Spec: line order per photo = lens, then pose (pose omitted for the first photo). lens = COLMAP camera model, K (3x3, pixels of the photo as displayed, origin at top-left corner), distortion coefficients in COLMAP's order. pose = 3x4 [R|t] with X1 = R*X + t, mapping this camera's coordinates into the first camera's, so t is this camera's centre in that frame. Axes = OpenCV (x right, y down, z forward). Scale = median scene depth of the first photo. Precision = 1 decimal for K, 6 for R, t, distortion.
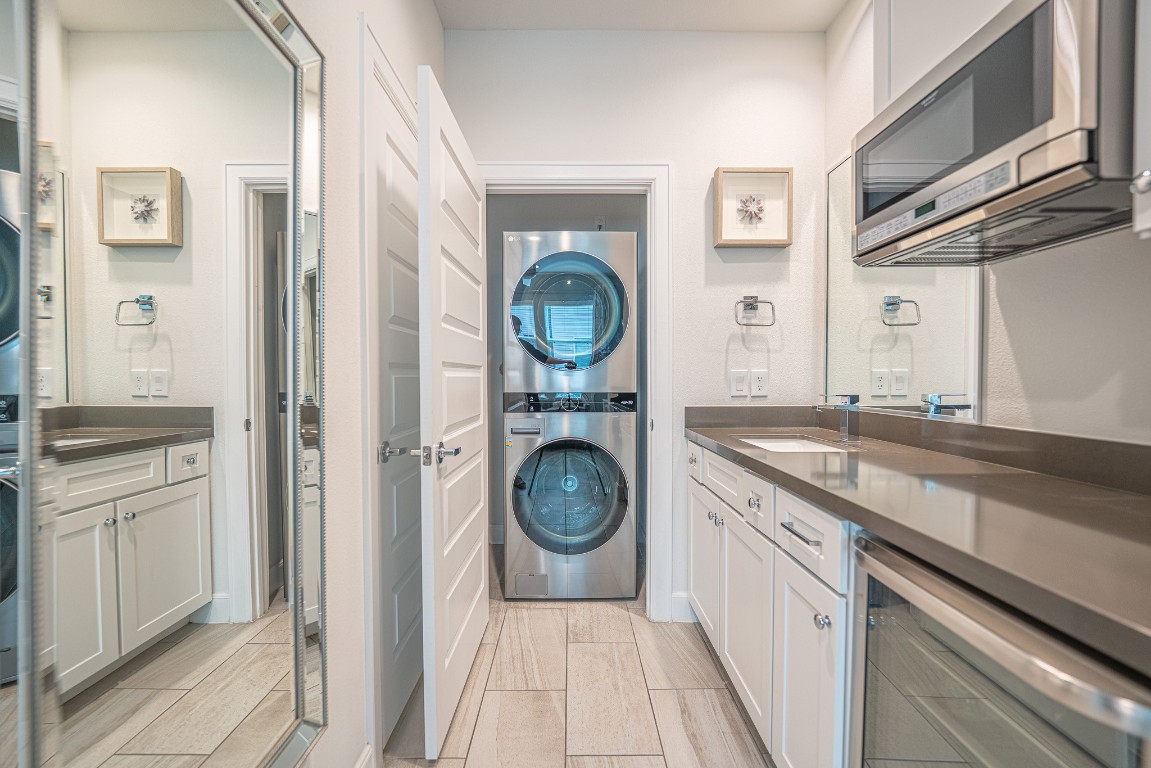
lens RADIAL K [[460.0, 0, 579.0], [0, 460.0, 386.6], [0, 0, 1]] dist [-0.014794, -0.000460]
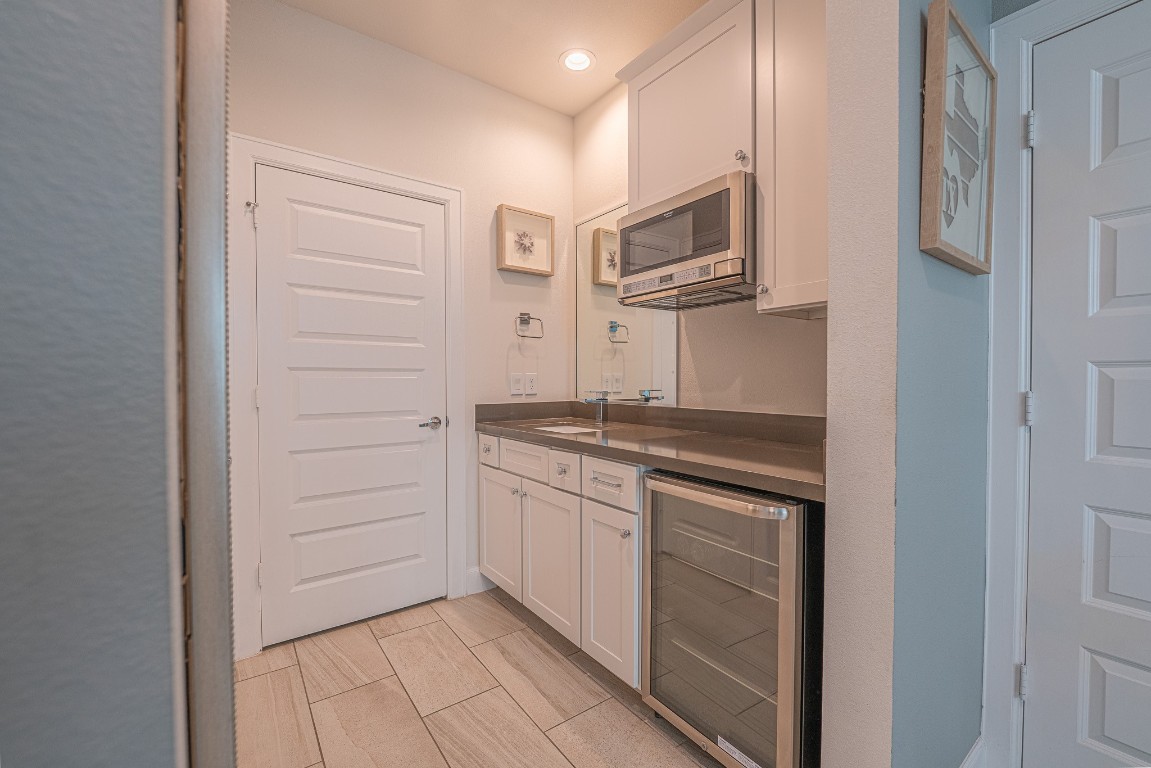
lens RADIAL K [[460.0, 0, 579.0], [0, 460.0, 386.6], [0, 0, 1]] dist [-0.014794, -0.000460]
pose [[0.811580, -0.008943, 0.584174, -0.237268], [0.011518, 0.999933, -0.000694, 0.002872], [-0.584128, 0.007292, 0.811628, -0.089062]]
